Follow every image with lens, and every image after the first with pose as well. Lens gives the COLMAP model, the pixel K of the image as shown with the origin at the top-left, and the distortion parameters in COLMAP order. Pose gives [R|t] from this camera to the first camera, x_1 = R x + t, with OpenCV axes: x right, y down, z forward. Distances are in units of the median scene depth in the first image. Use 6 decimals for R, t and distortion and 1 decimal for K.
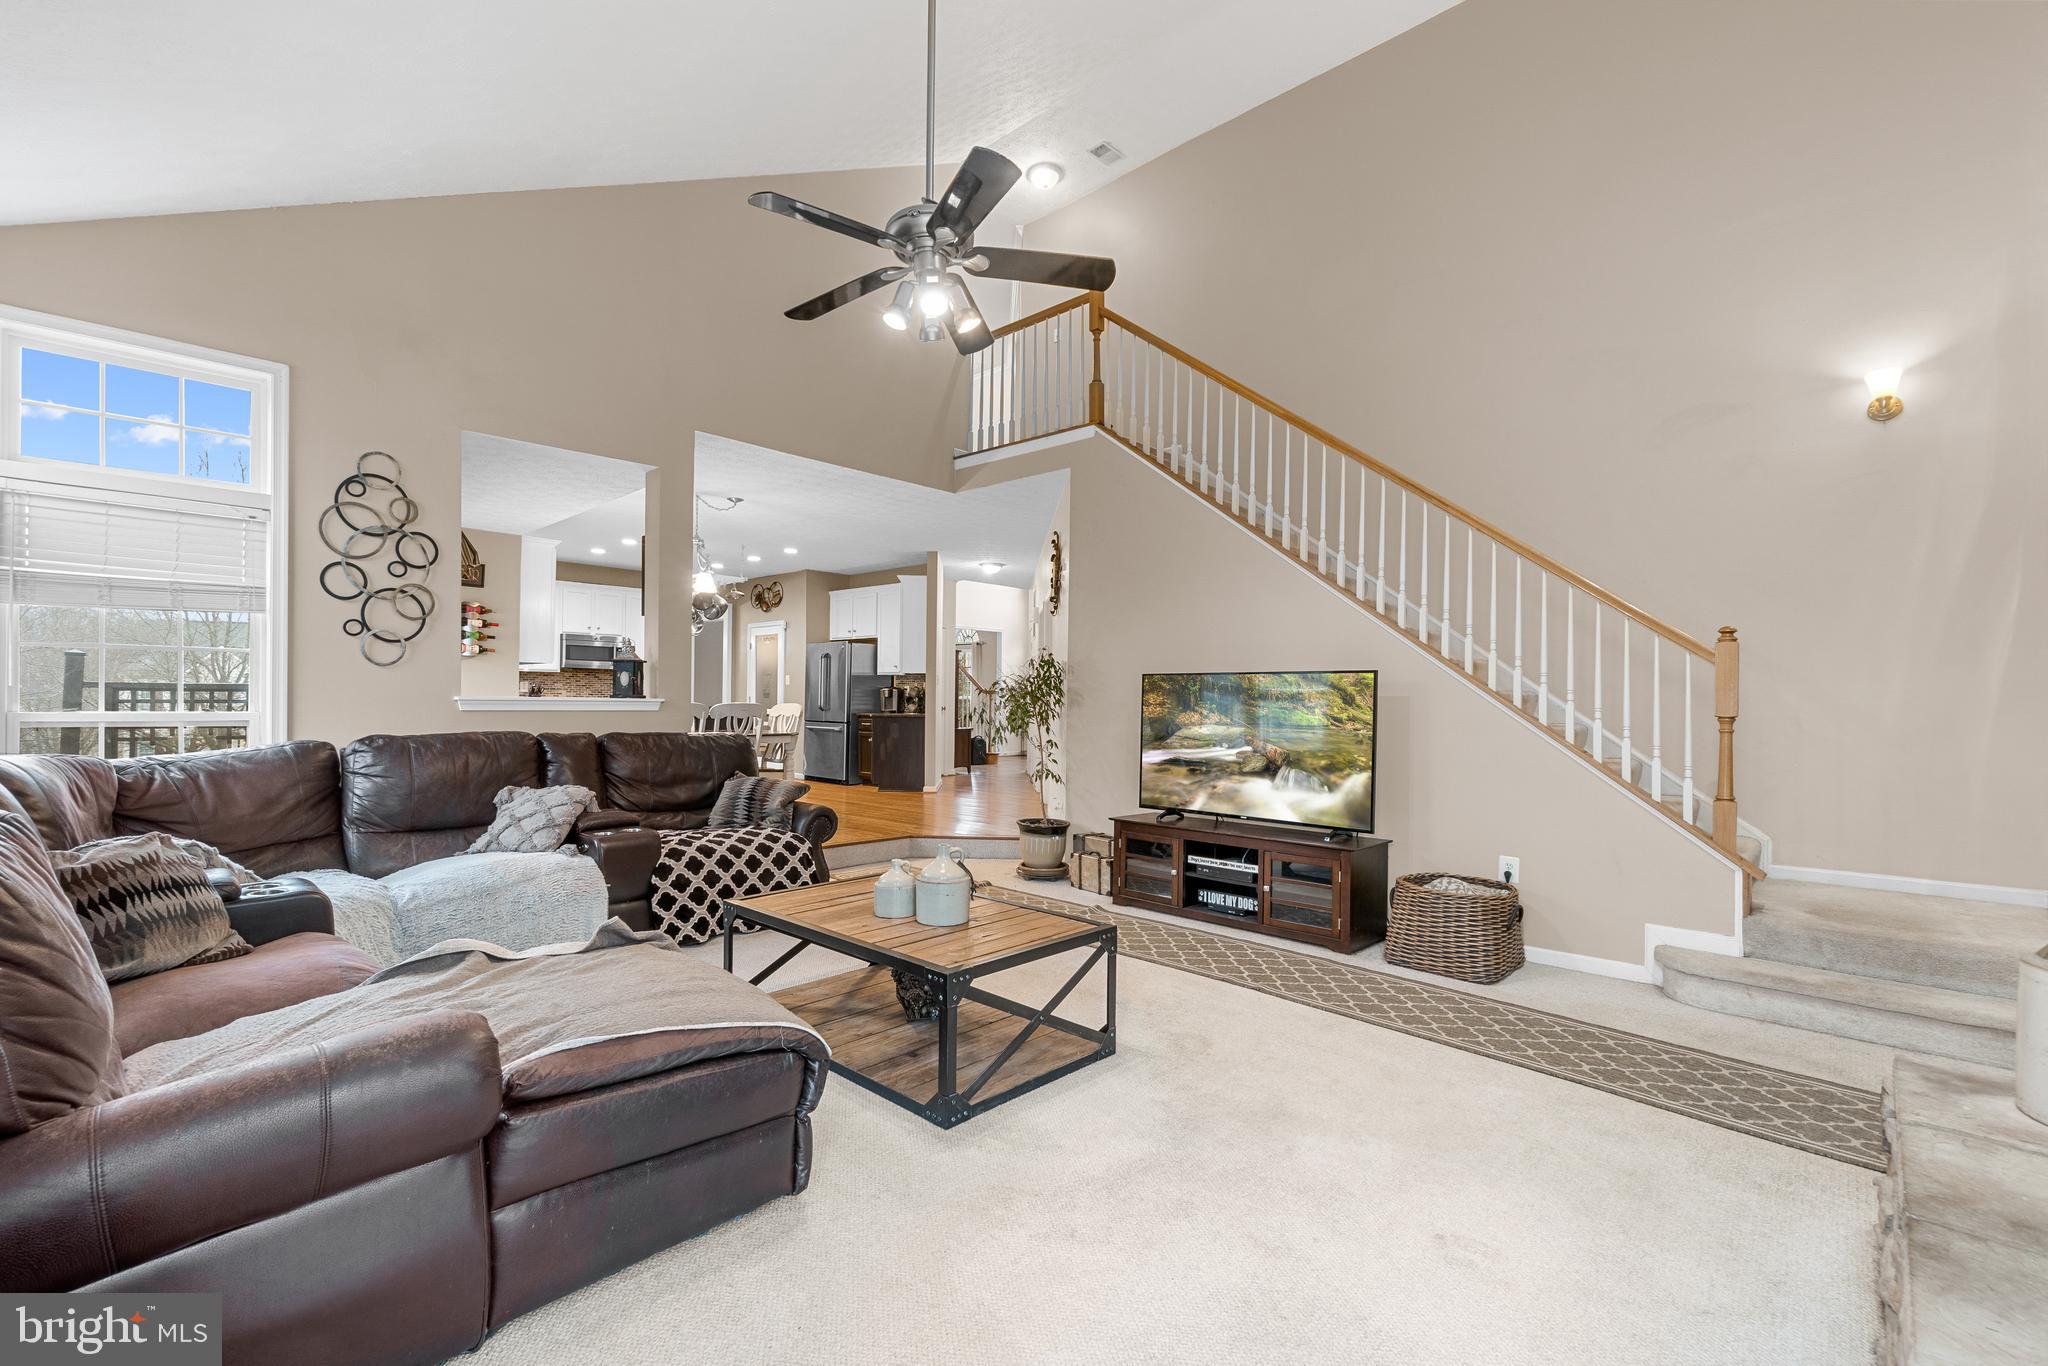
lens RADIAL K [[889.5, 0, 1006.9], [0, 889.5, 702.6], [0, 0, 1]] dist [-0.002693, 0.000311]
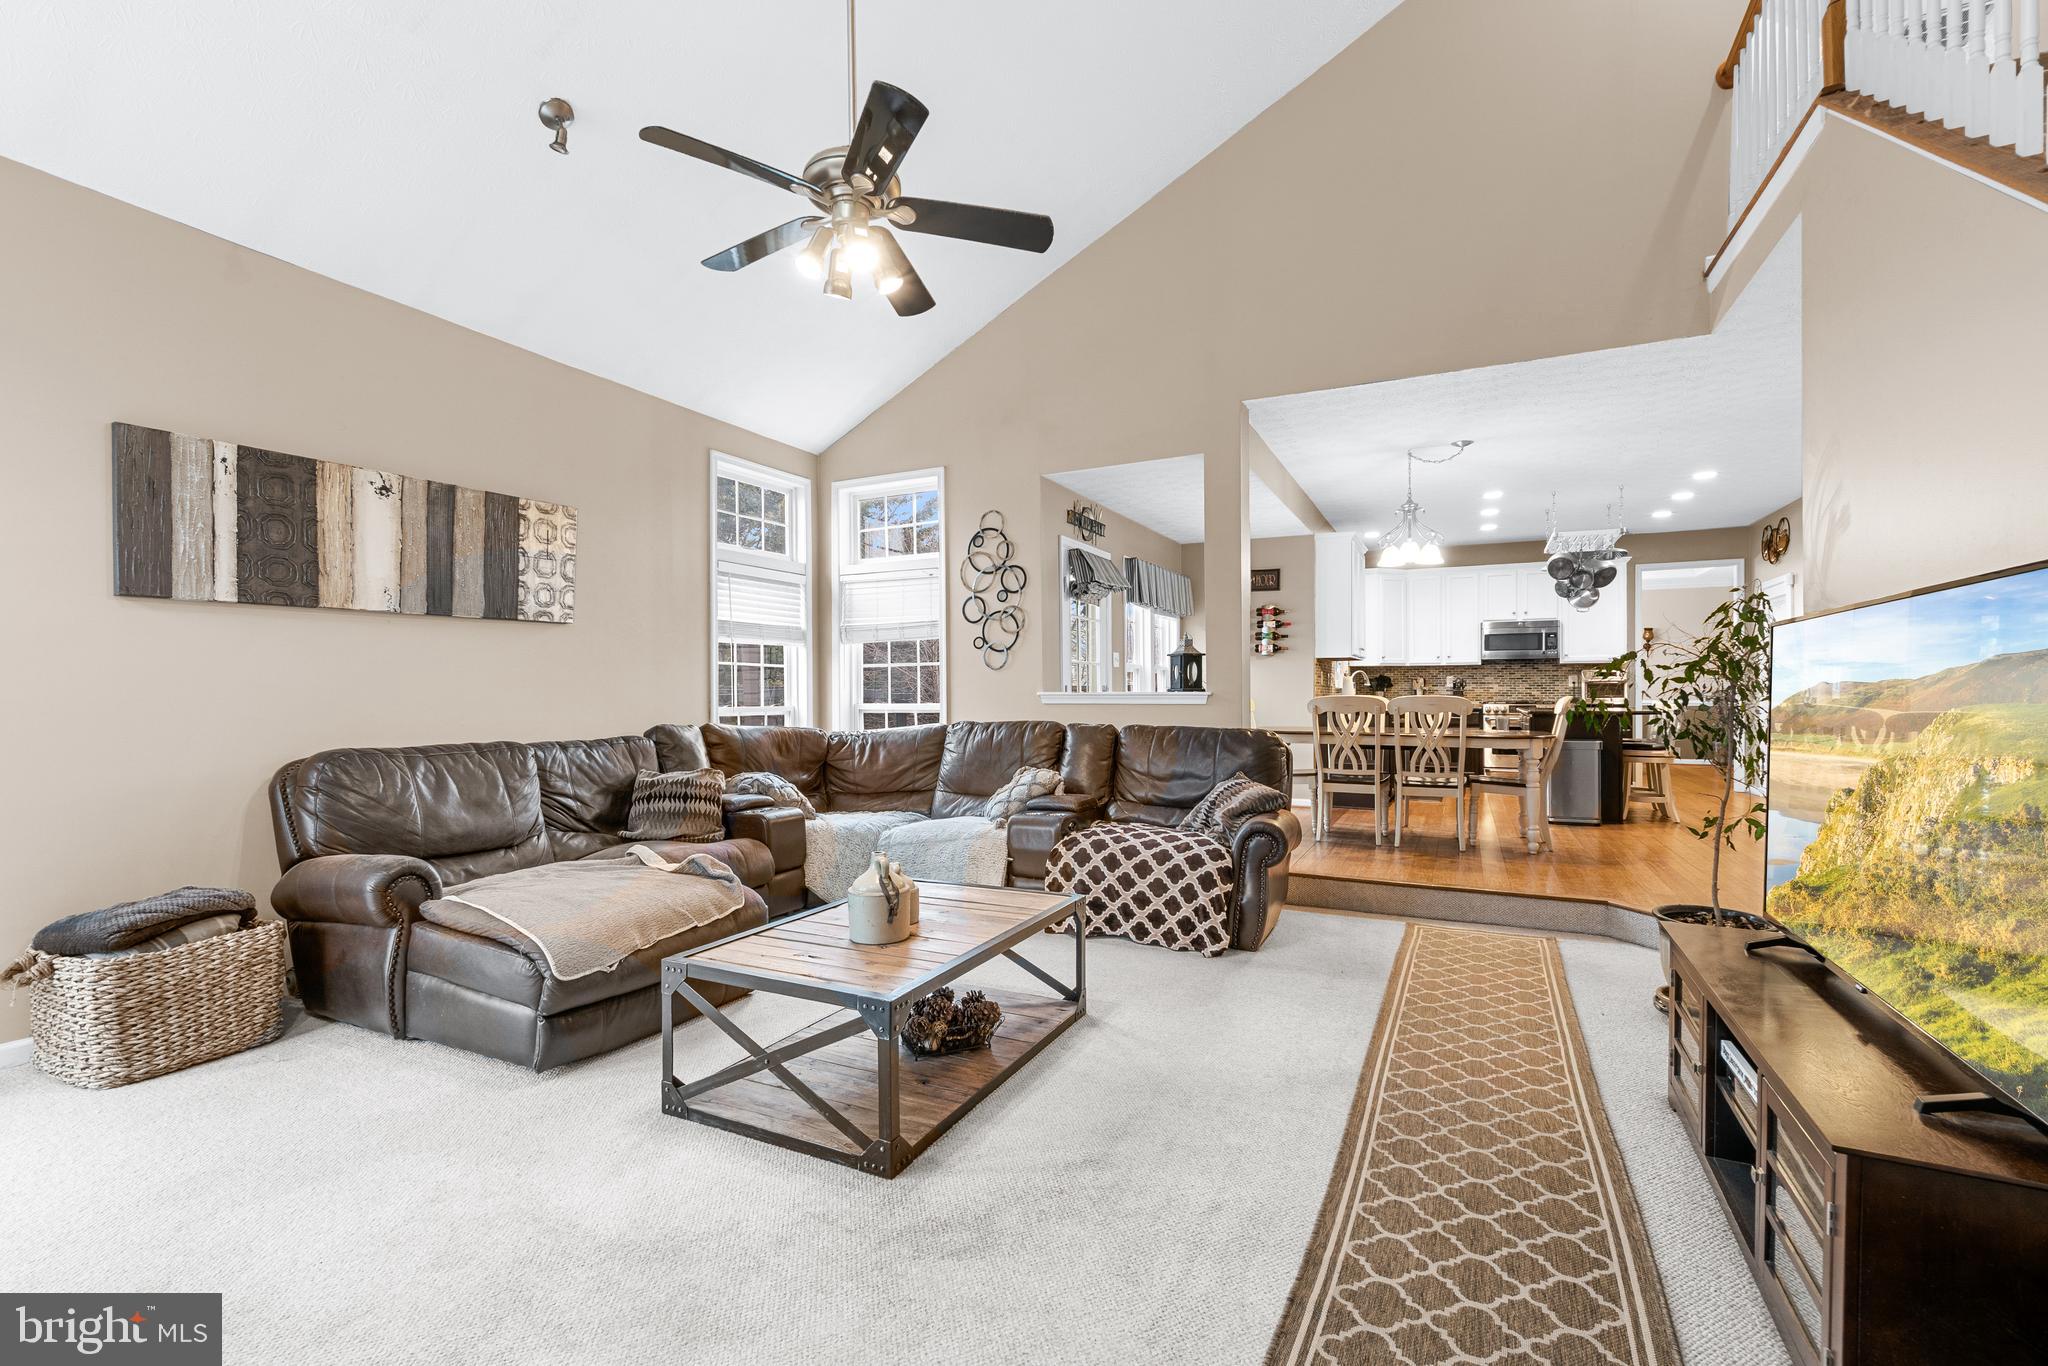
lens RADIAL K [[889.5, 0, 1006.9], [0, 889.5, 702.6], [0, 0, 1]] dist [-0.002693, 0.000311]
pose [[0.294101, -0.000240, -0.955774, 0.589092], [0.003063, 0.999995, 0.000692, 0.007961], [0.955769, -0.003131, 0.294101, 0.622044]]
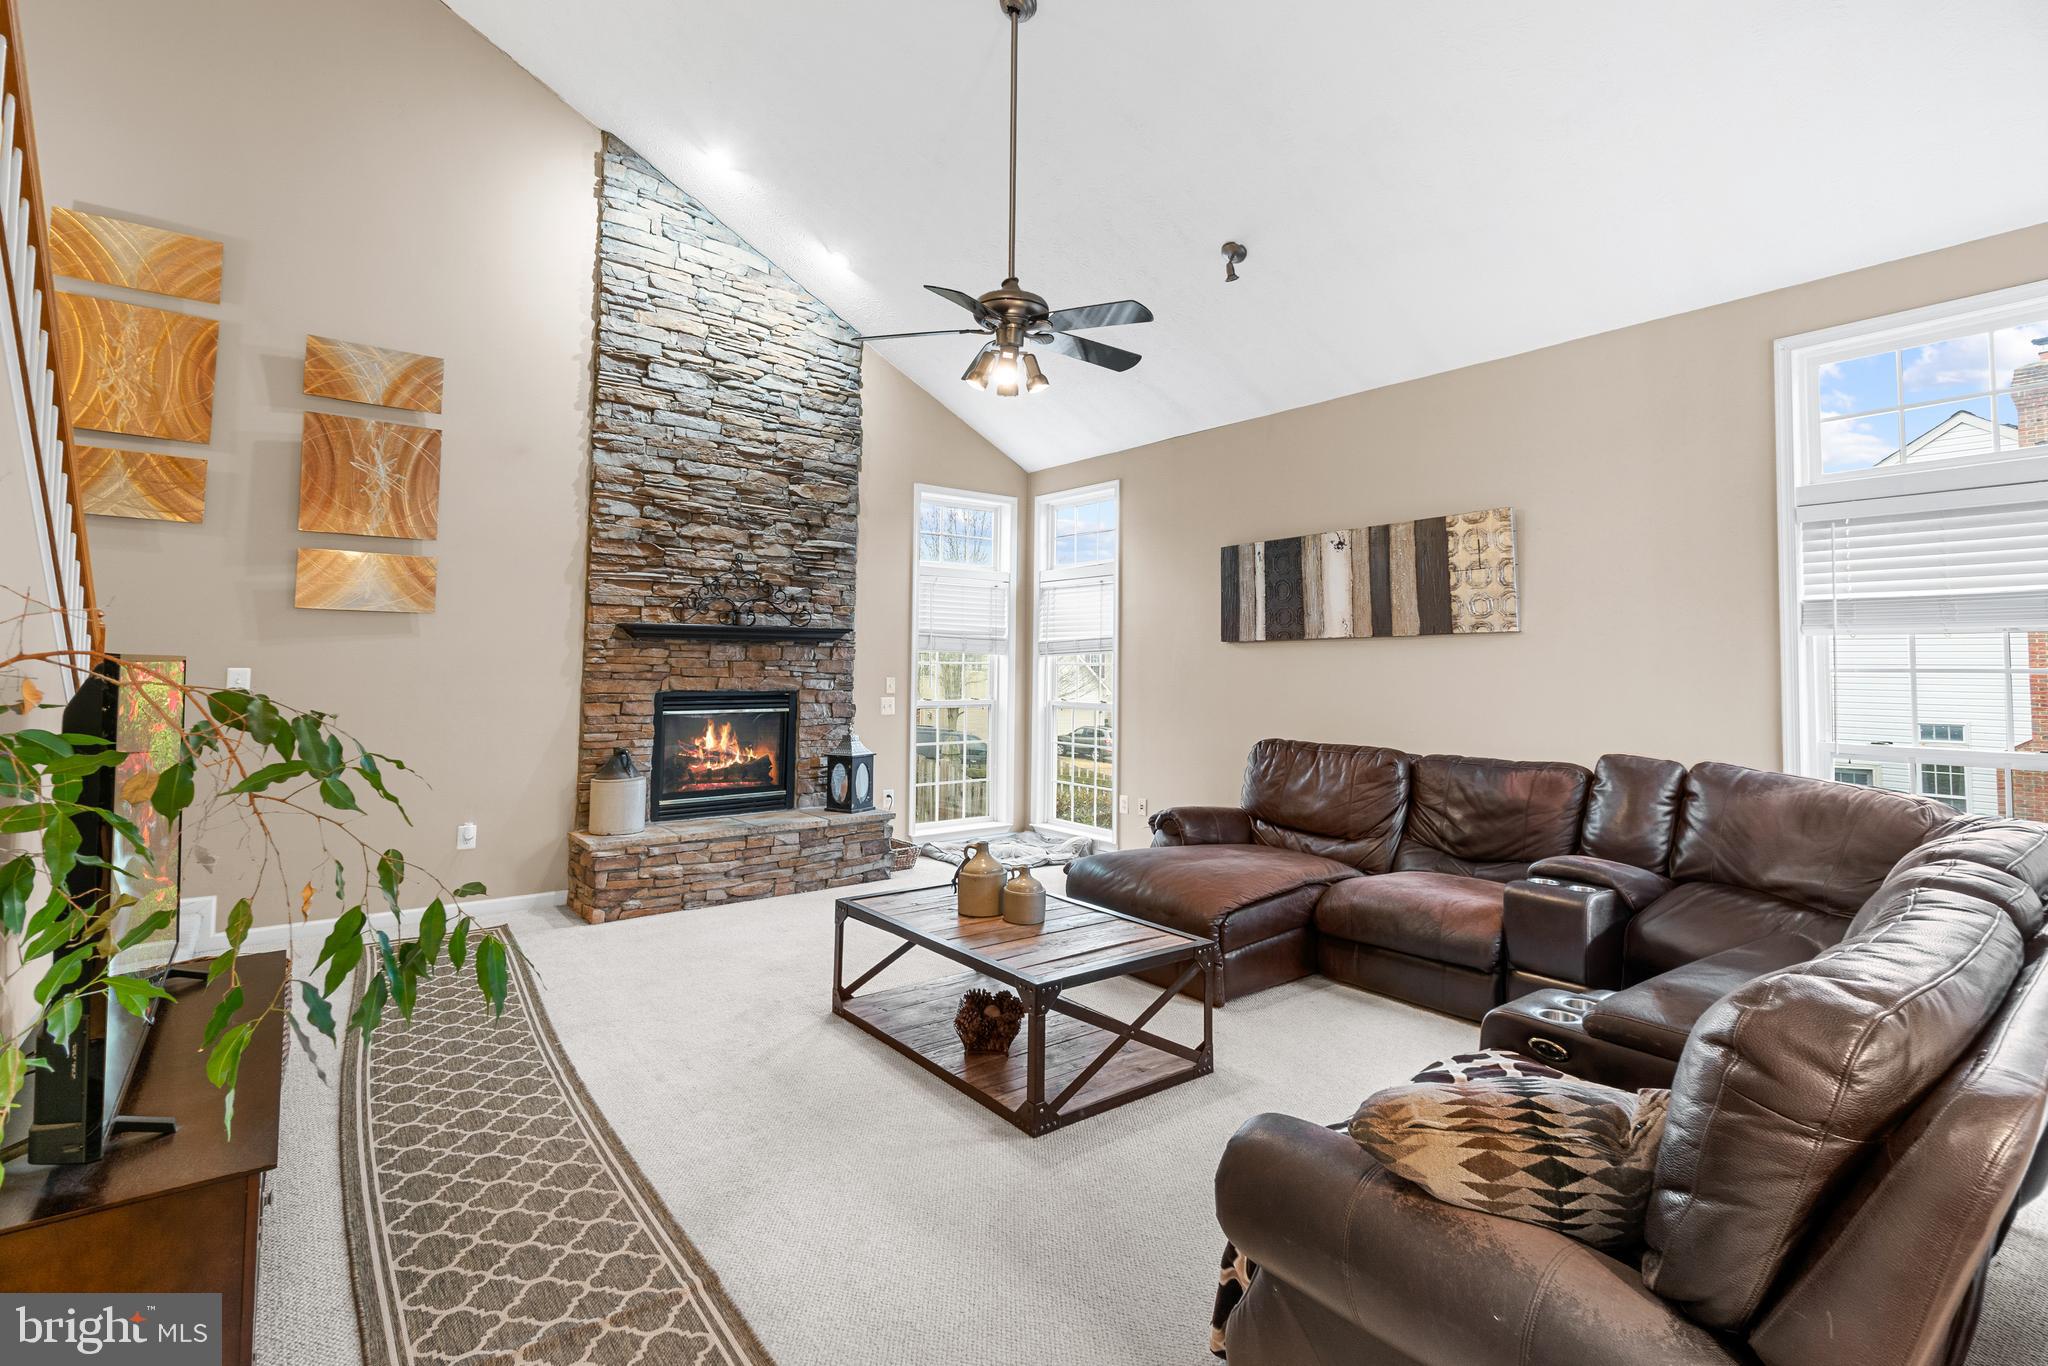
lens RADIAL K [[955.1, 0, 1023.8], [0, 955.1, 630.0], [0, 0, 1]] dist [-0.001723, -0.000645]
pose [[-0.991358, -0.014702, 0.130358, -0.198193], [-0.019427, 0.999197, -0.035049, -0.043266], [-0.129738, -0.037279, -0.990847, 1.566769]]
